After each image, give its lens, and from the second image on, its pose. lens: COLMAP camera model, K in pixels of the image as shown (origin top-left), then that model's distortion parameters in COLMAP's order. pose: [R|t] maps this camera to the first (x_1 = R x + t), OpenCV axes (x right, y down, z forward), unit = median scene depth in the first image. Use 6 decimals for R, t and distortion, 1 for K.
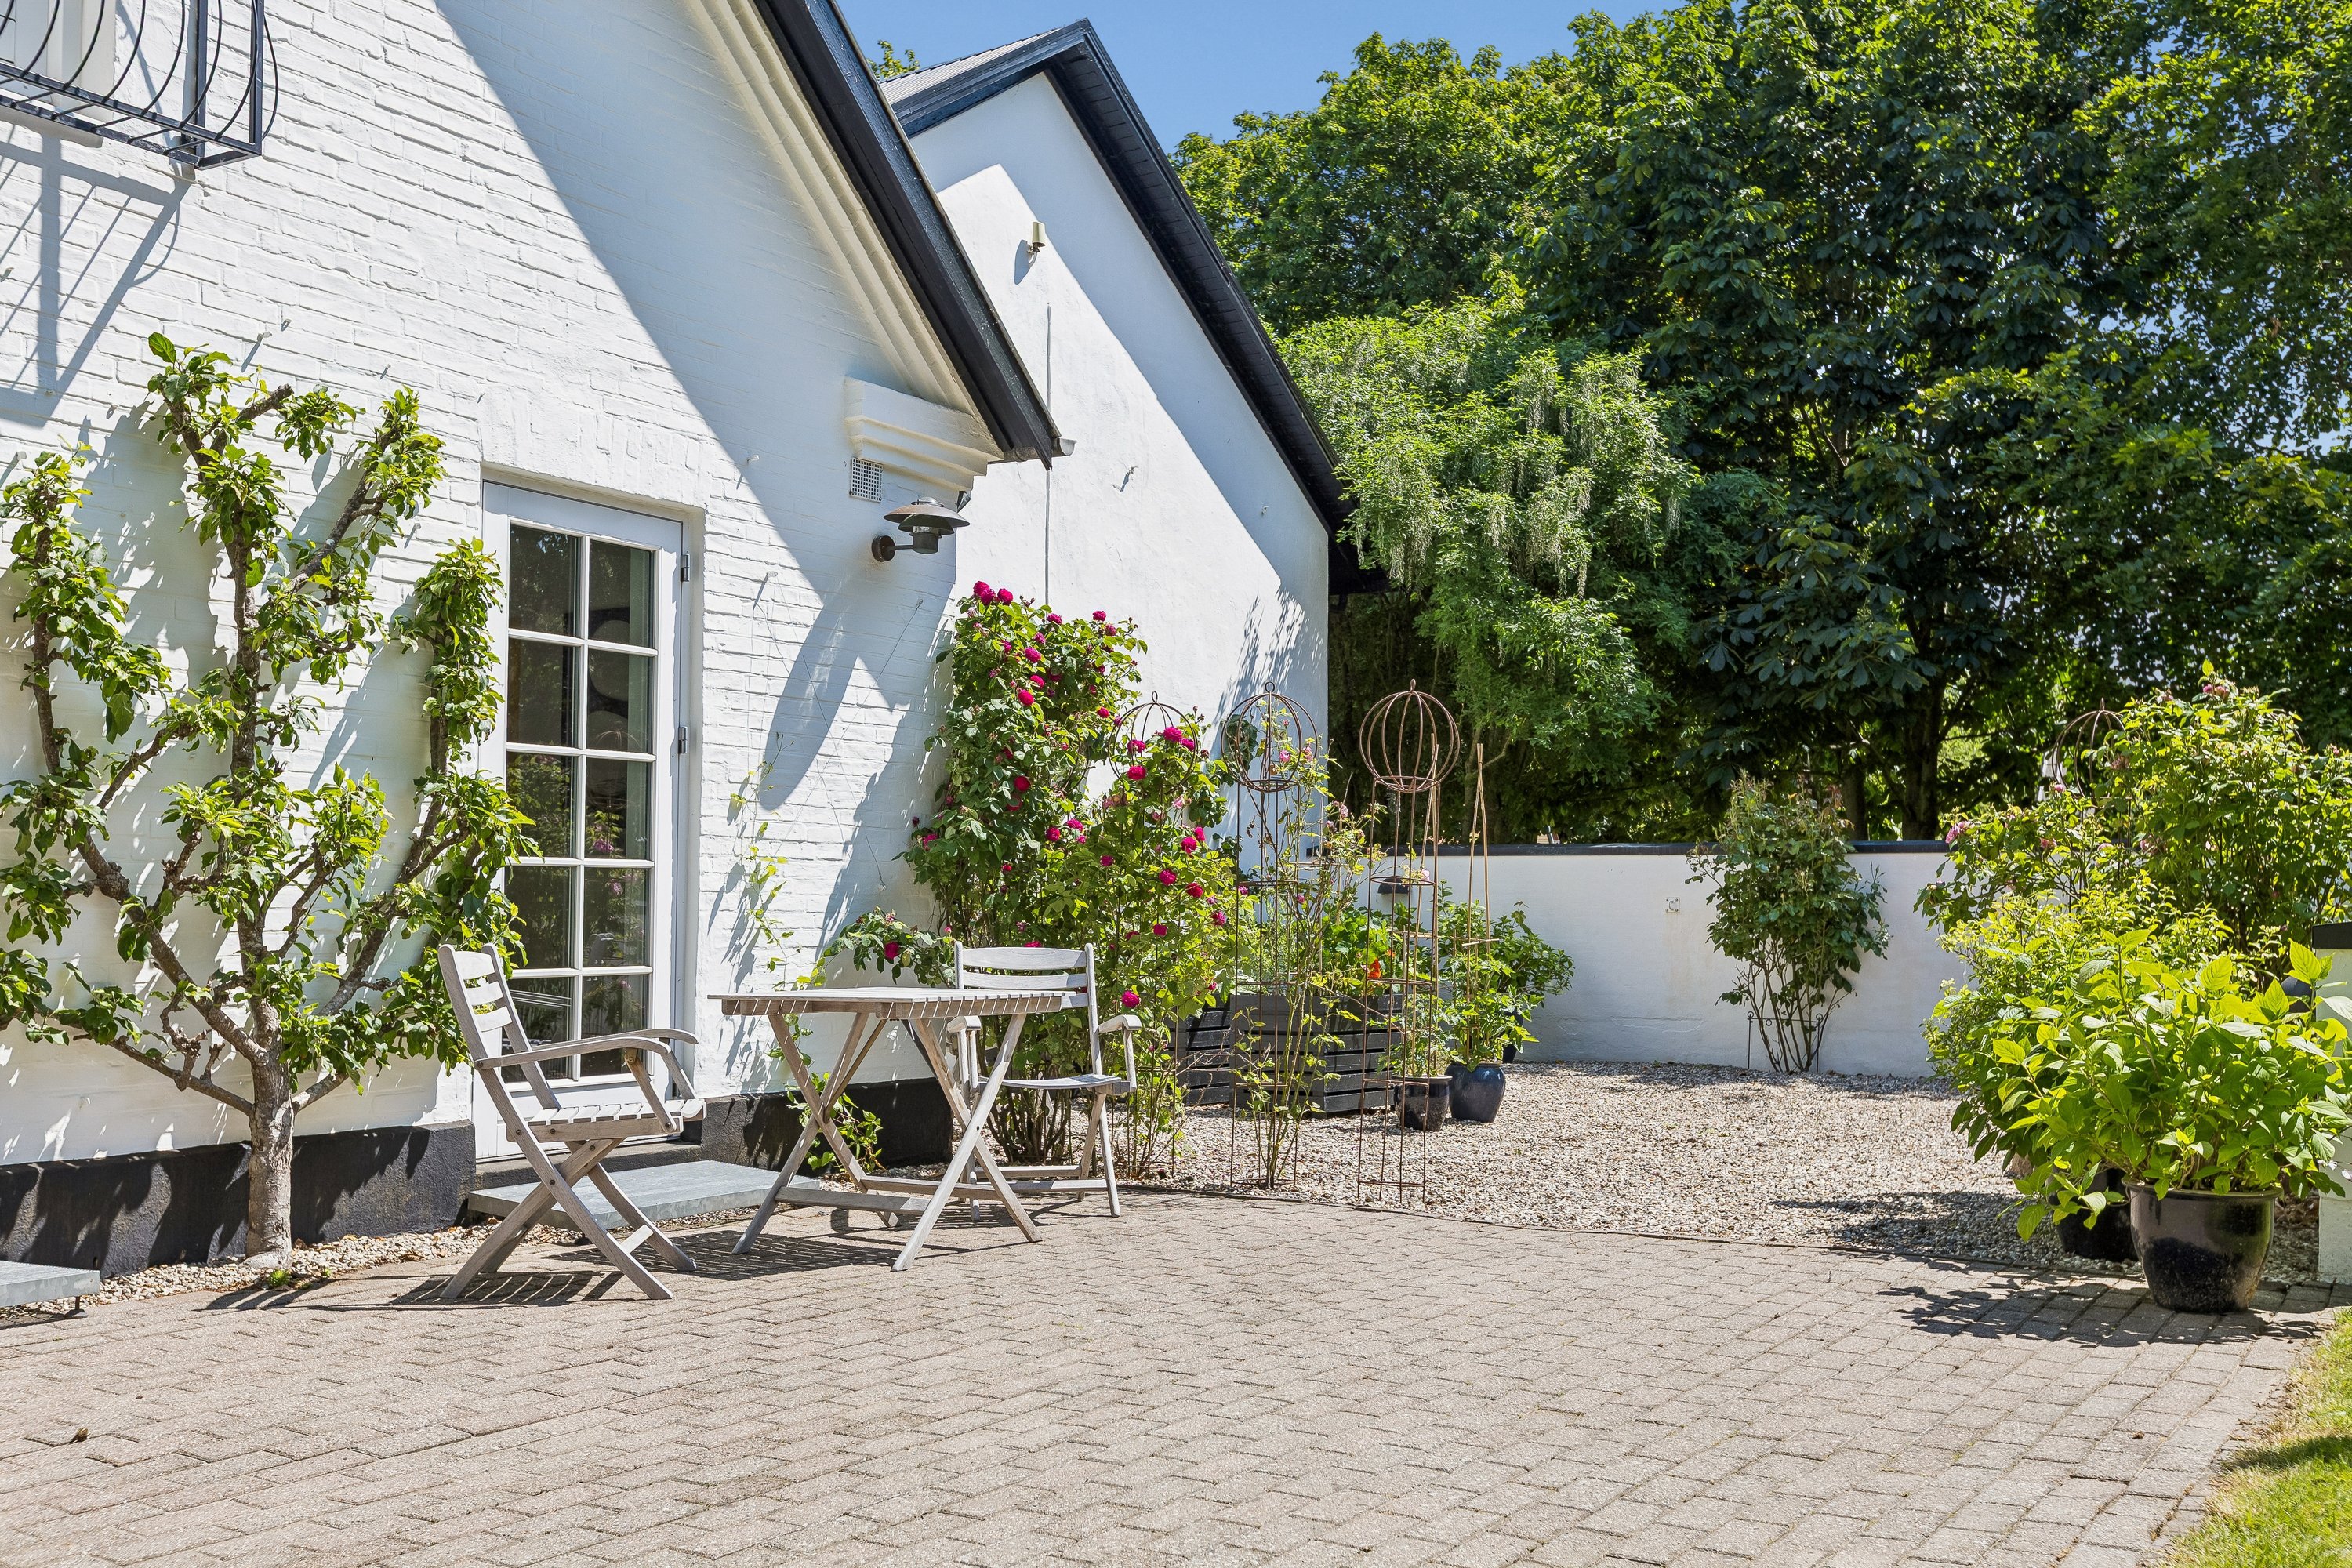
lens RADIAL K [[2265.0, 0, 1176.0], [0, 2265.0, 784.0], [0, 0, 1]] dist [-0.005503, -0.001923]
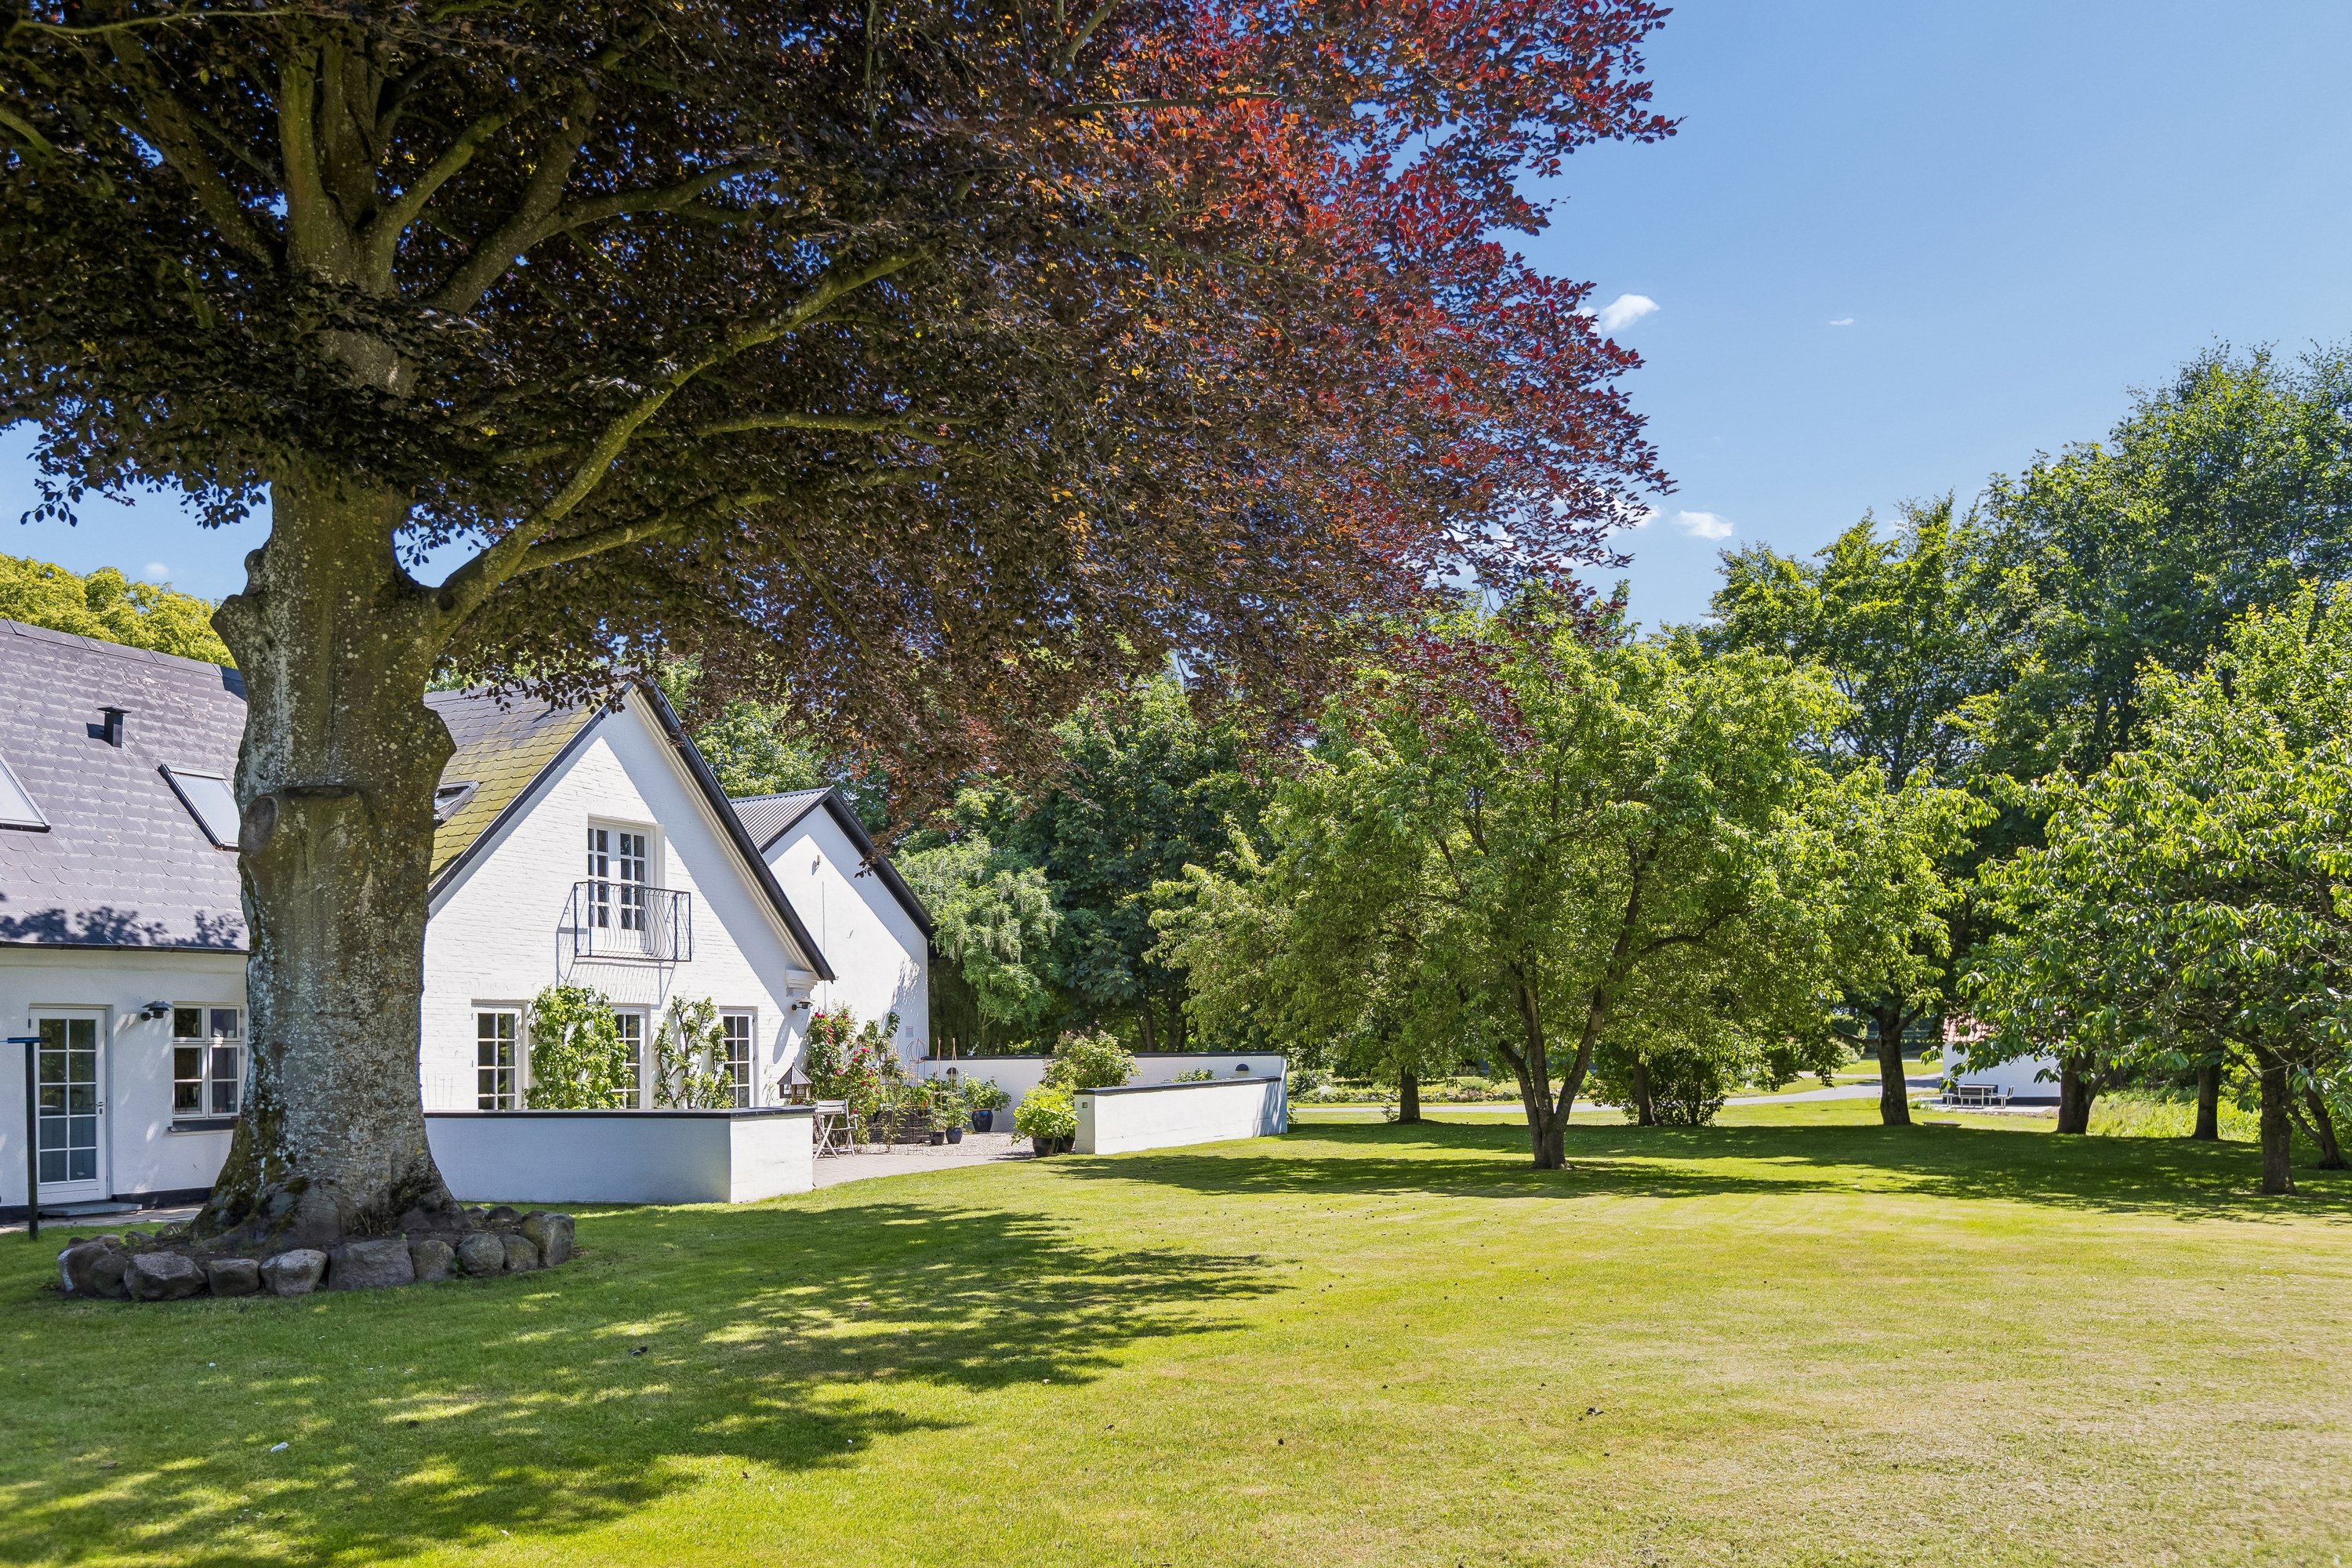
lens RADIAL K [[3389.3, 0, 1176.0], [0, 3389.3, 784.0], [0, 0, 1]] dist [0.003348, 0.003436]
pose [[0.997252, -0.026673, 0.069112, 0.090961], [0.027491, 0.999563, -0.010908, -0.251438], [-0.068791, 0.012778, 0.997549, -3.129744]]
